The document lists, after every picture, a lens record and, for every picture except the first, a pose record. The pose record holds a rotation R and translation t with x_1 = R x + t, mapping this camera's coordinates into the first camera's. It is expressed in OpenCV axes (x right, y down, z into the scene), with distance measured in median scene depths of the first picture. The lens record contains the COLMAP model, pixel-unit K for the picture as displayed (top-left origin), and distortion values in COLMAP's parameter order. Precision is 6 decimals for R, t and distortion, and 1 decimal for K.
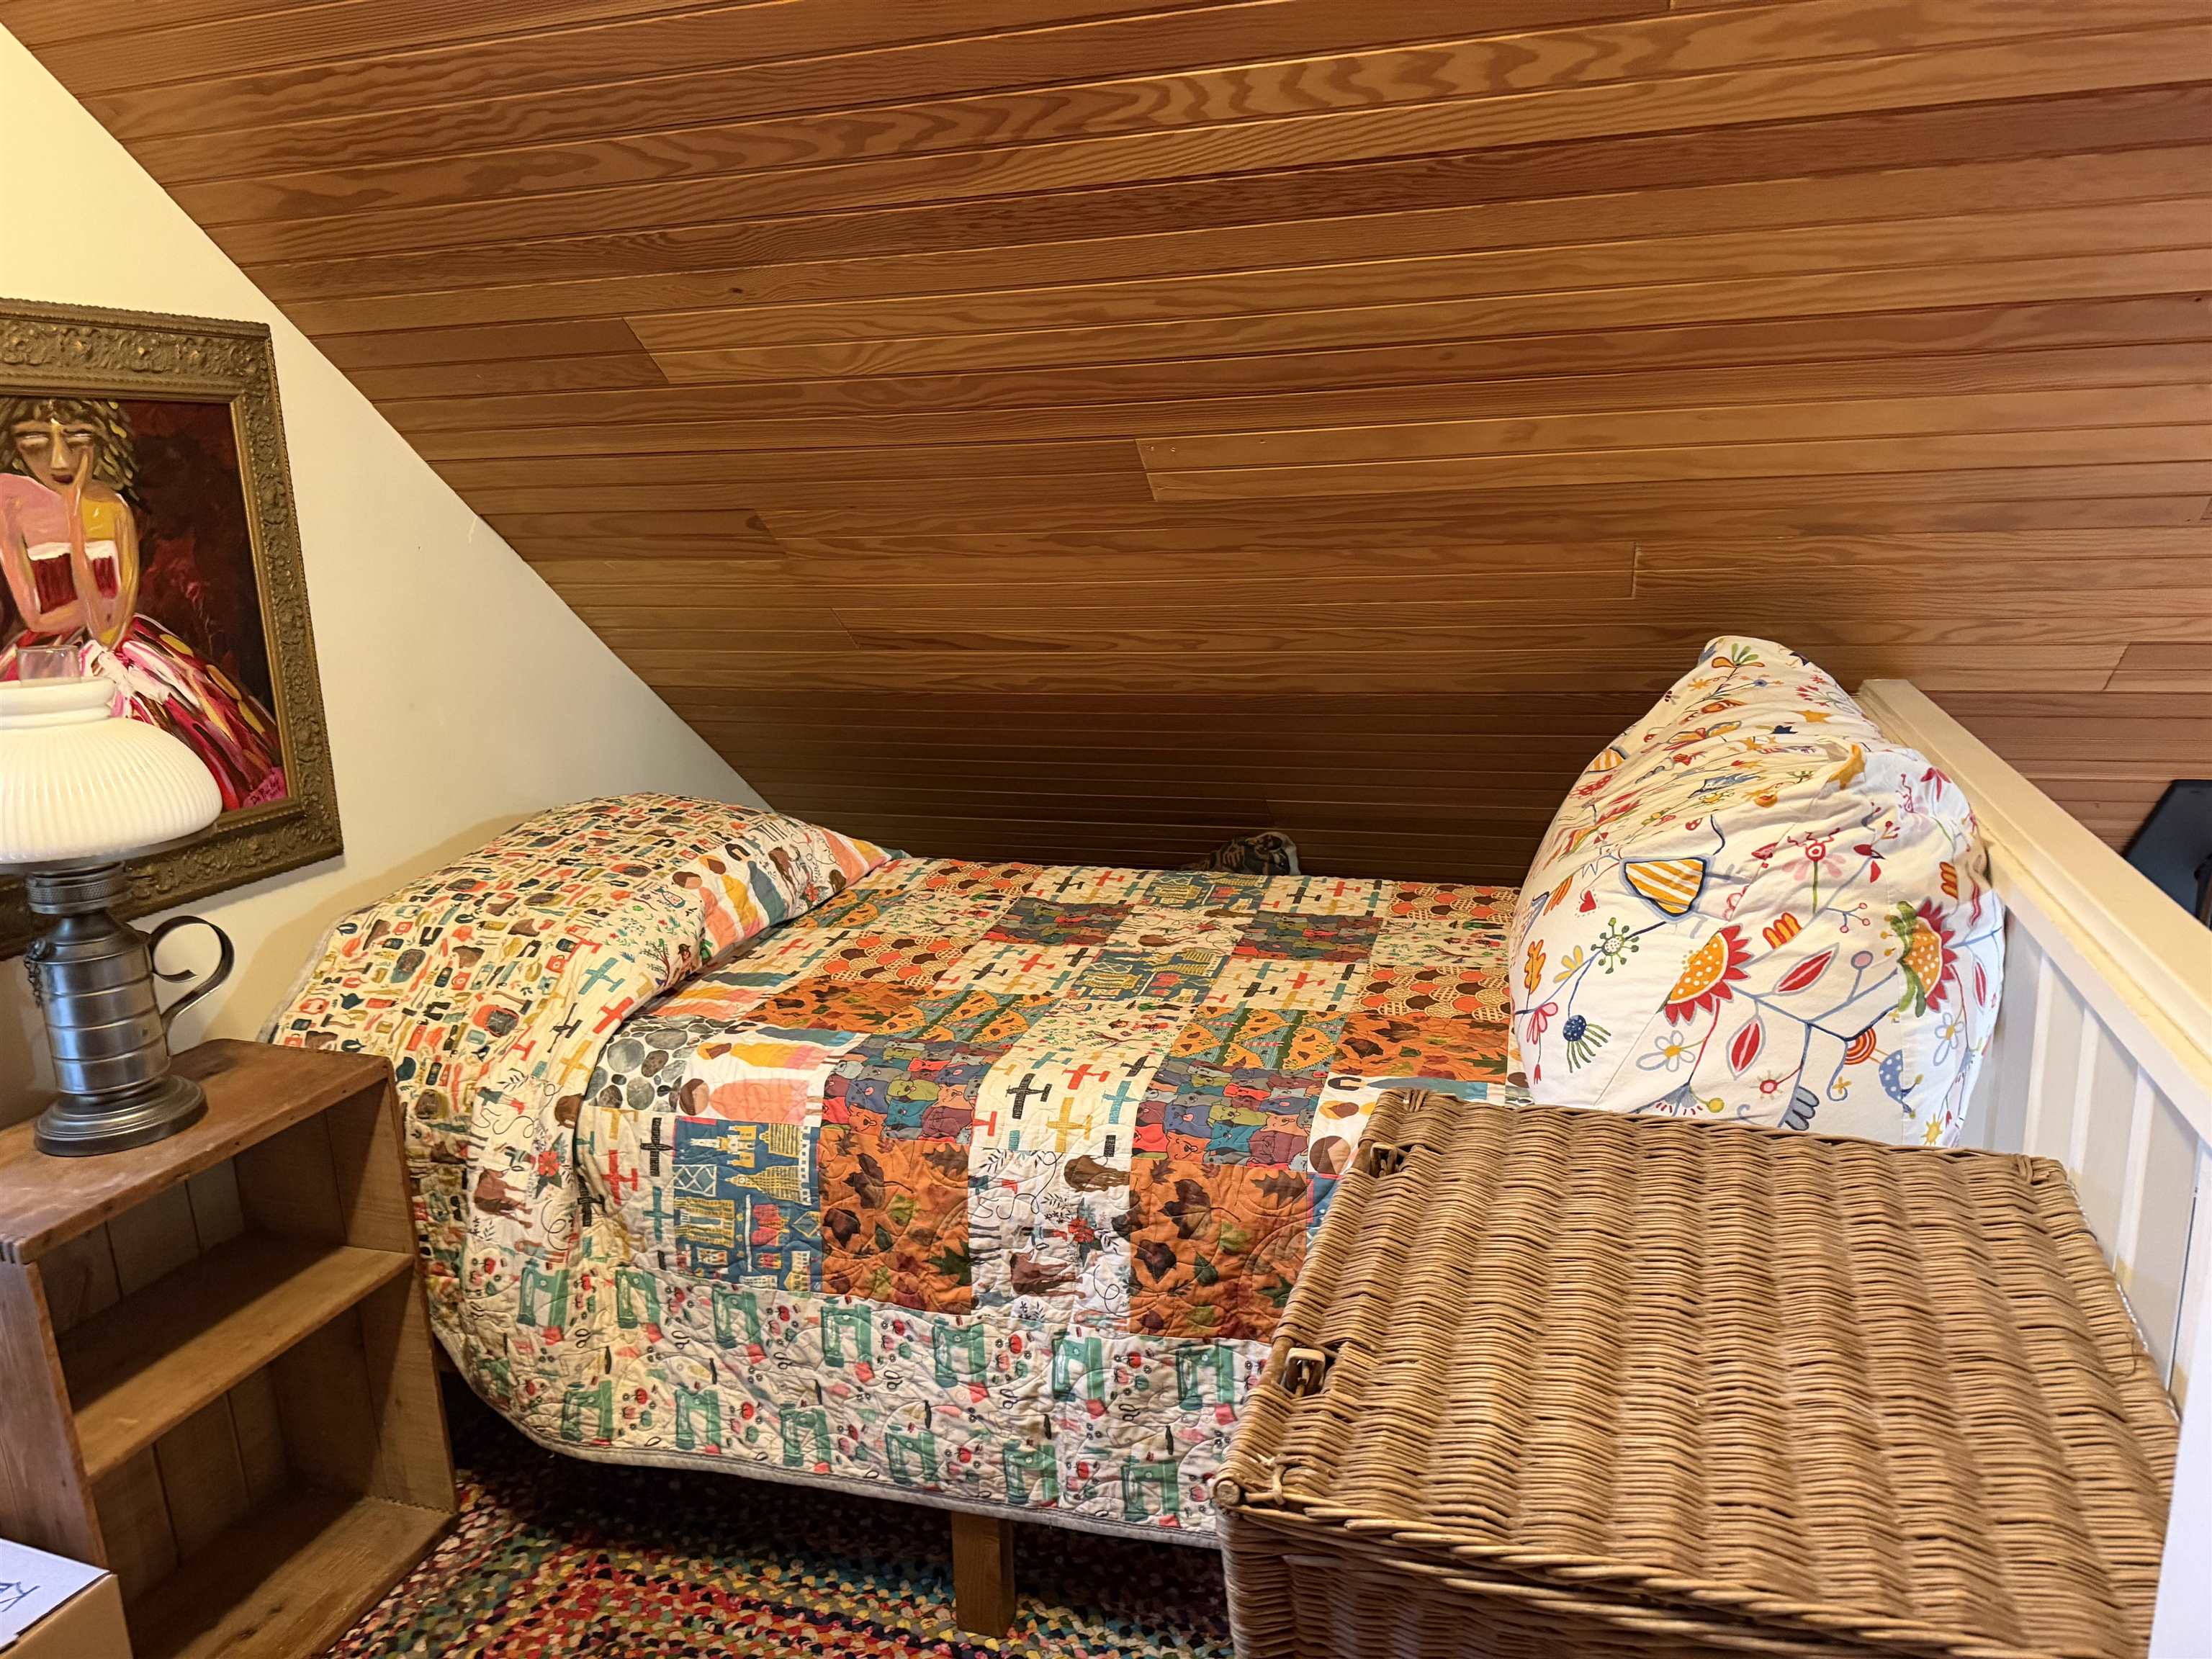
lens RADIAL K [[1560.4, 0, 1111.9], [0, 1560.4, 830.0], [0, 0, 1]] dist [0.030135, -0.025517]
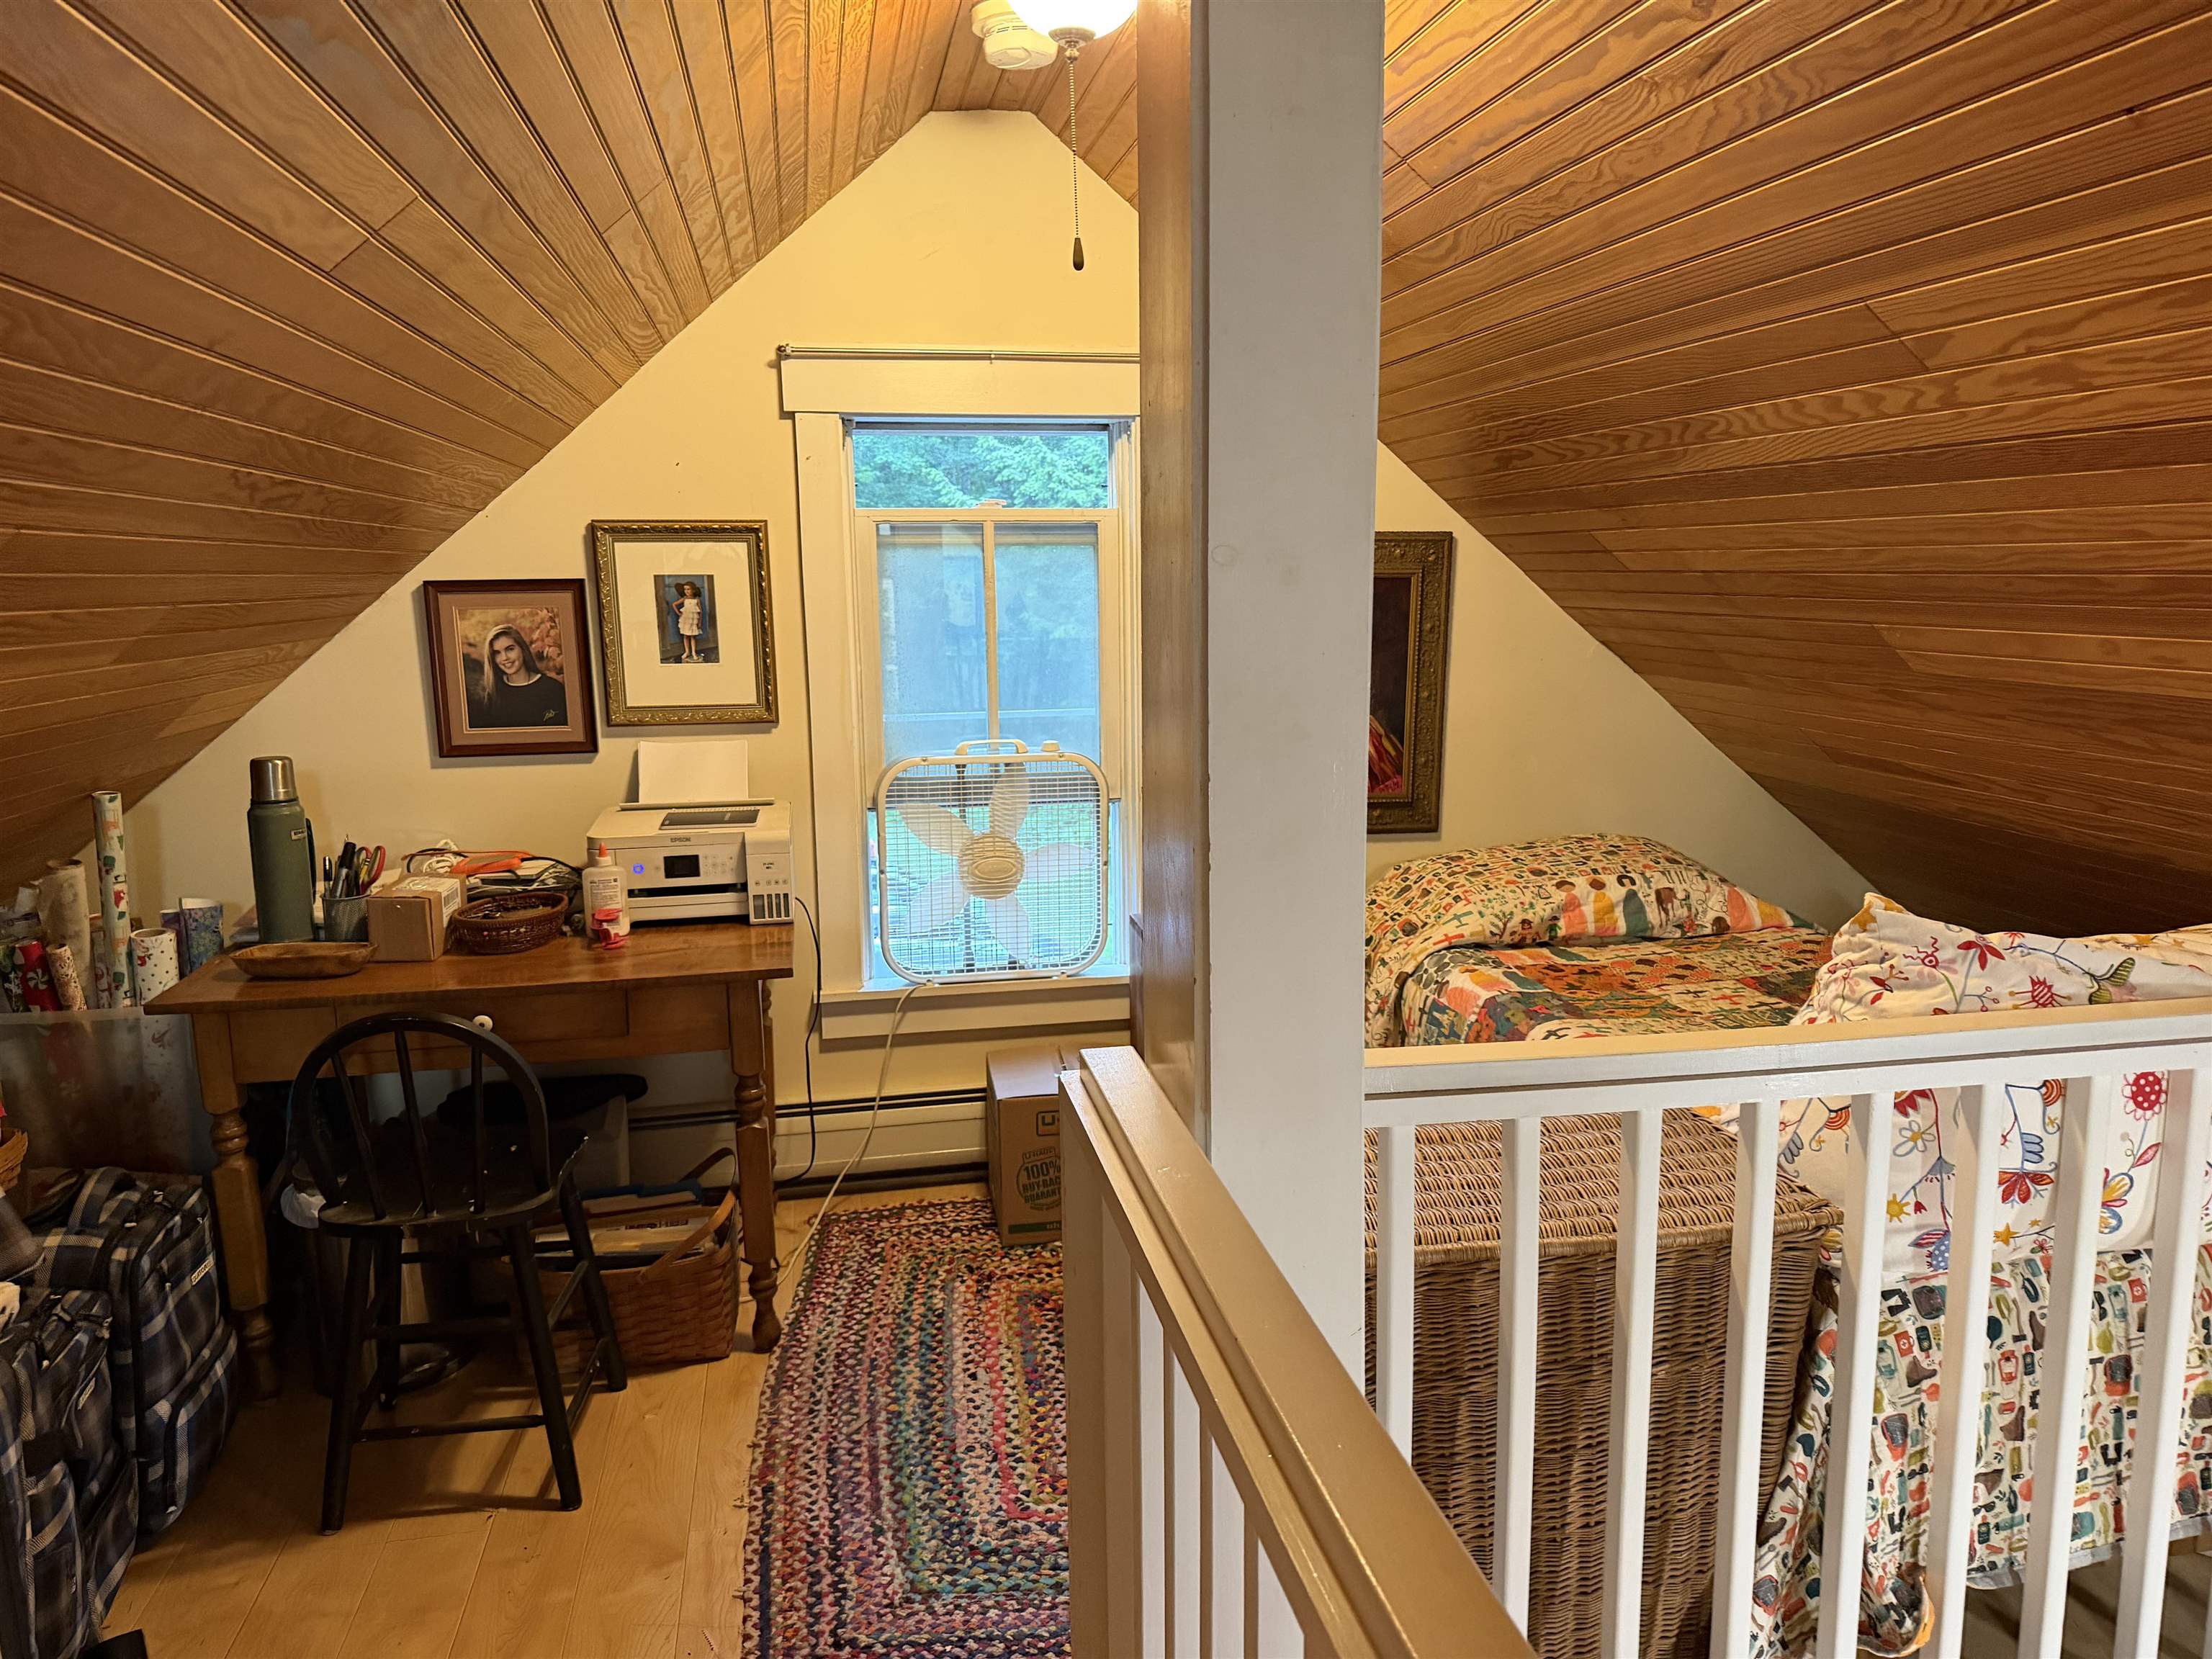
lens RADIAL K [[1560.4, 0, 1099.0], [0, 1560.4, 829.5], [0, 0, 1]] dist [0.030135, -0.025517]
pose [[0.472154, 0.180514, -0.862836, 0.884754], [-0.217004, 0.972488, 0.084707, -0.056833], [0.854389, 0.147244, 0.498337, -0.183862]]
